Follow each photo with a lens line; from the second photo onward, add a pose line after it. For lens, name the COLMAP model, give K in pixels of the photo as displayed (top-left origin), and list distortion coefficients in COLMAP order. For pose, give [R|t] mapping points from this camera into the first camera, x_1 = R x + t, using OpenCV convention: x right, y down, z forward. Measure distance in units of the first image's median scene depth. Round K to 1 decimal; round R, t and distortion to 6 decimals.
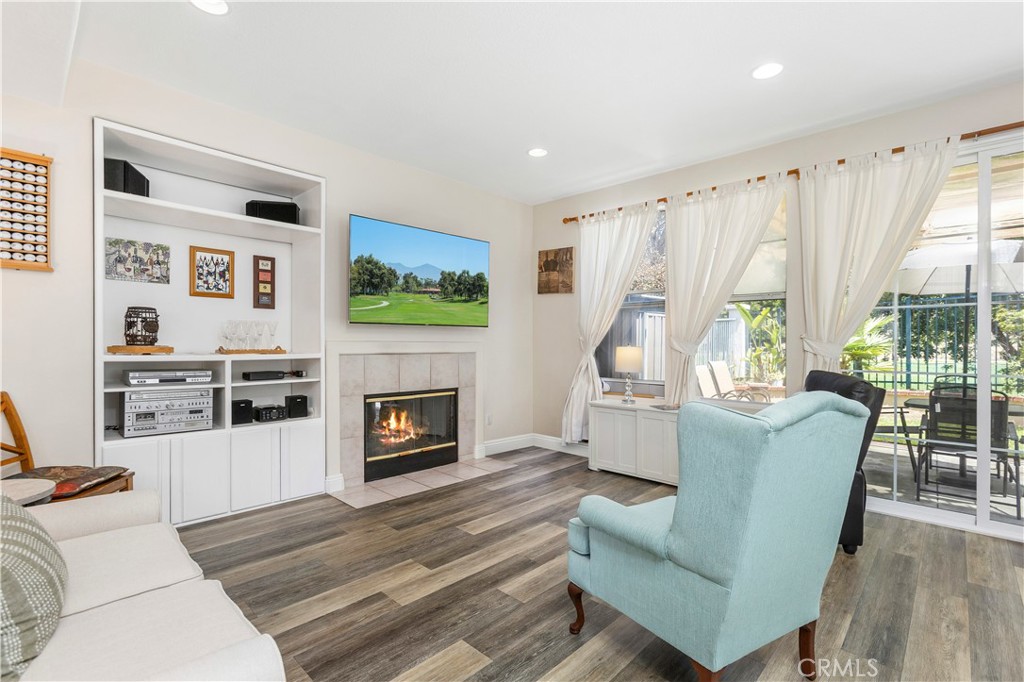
lens RADIAL K [[464.8, 0, 510.7], [0, 464.8, 346.3], [0, 0, 1]] dist [-0.018406, 0.006196]
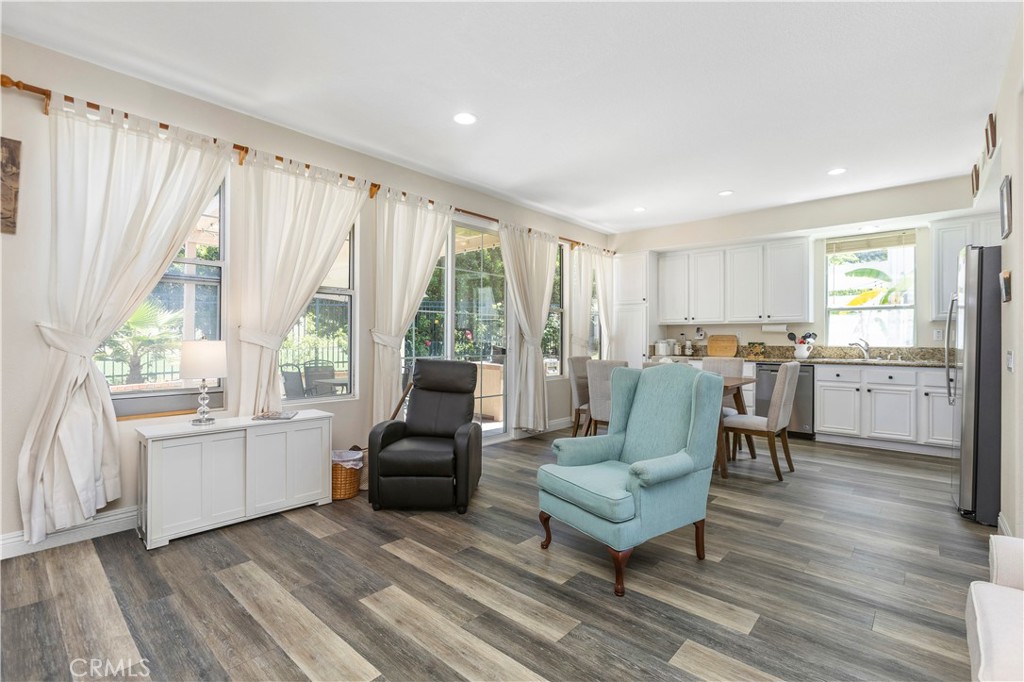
lens RADIAL K [[464.8, 0, 506.8], [0, 464.8, 334.8], [0, 0, 1]] dist [-0.018406, 0.006196]
pose [[-0.023960, 0.004044, 0.999705, -0.489663], [0.000133, 0.999992, -0.004042, -0.005665], [-0.999713, 0.000036, -0.023961, 0.647355]]
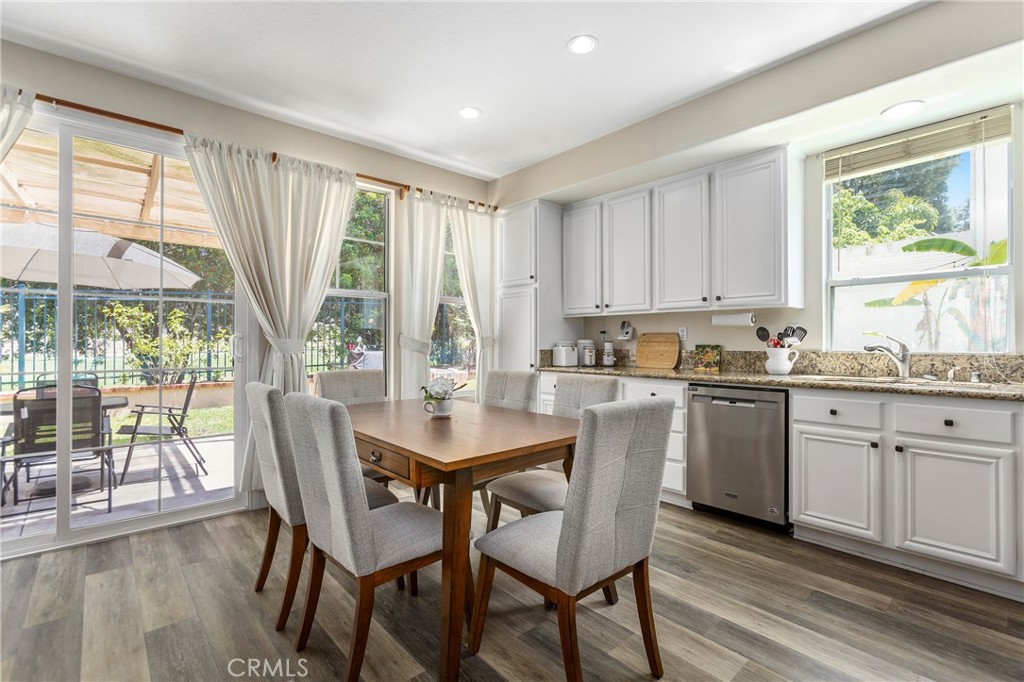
lens RADIAL K [[464.8, 0, 501.5], [0, 464.8, 336.9], [0, 0, 1]] dist [-0.018406, 0.006196]
pose [[0.088137, 0.003339, 0.996103, 0.155543], [0.003960, 0.999985, -0.003703, 0.000211], [-0.996101, 0.004271, 0.088122, 0.045088]]
